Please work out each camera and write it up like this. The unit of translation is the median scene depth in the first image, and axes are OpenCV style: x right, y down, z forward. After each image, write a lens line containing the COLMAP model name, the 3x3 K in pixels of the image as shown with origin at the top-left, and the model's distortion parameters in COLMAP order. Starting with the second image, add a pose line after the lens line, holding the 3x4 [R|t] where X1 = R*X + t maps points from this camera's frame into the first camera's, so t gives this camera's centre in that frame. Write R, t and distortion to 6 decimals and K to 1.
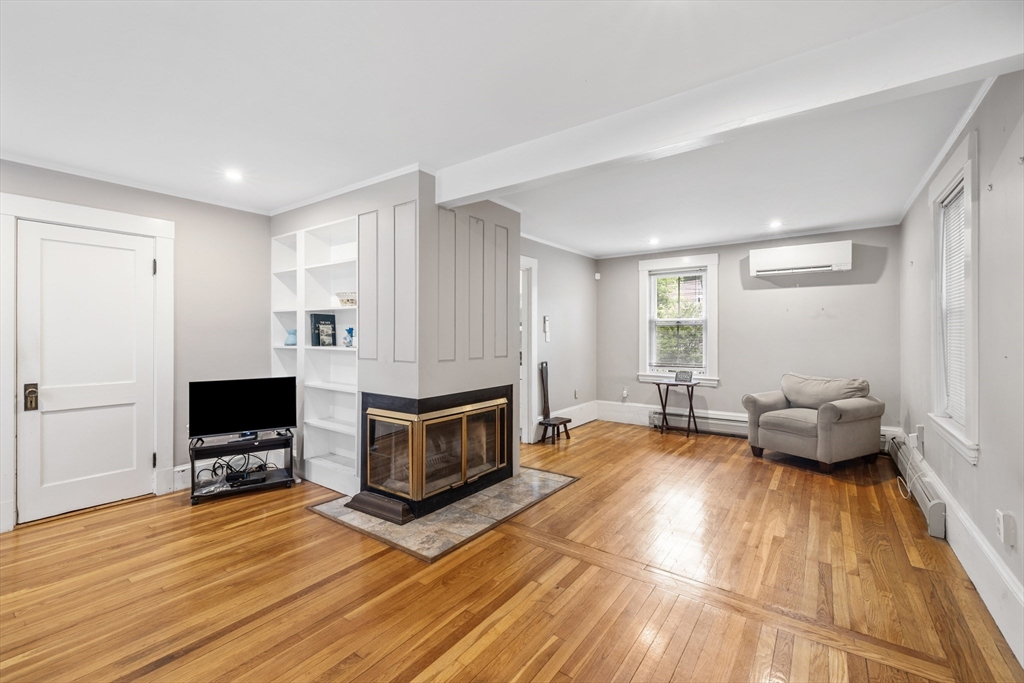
lens RADIAL K [[436.2, 0, 507.6], [0, 436.2, 336.5], [0, 0, 1]] dist [-0.000222, 0.000169]
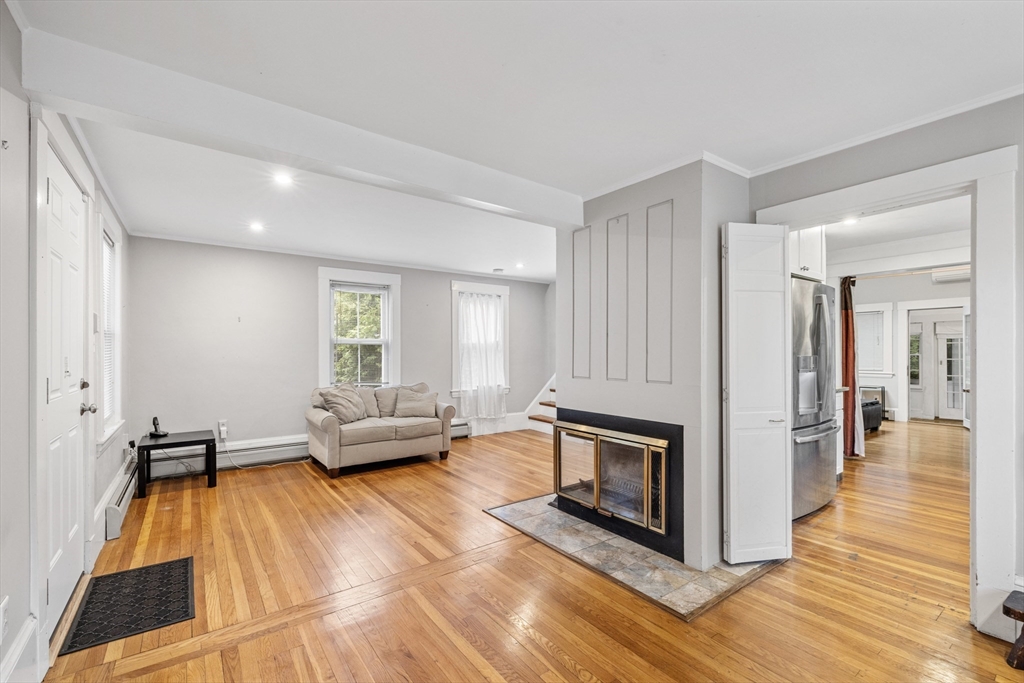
lens RADIAL K [[436.2, 0, 509.1], [0, 436.2, 350.8], [0, 0, 1]] dist [-0.000222, 0.000169]
pose [[-0.303043, -0.004422, -0.952967, 0.876350], [-0.001597, 0.999990, -0.004132, -0.003803], [0.952976, 0.000270, -0.303047, 1.128163]]
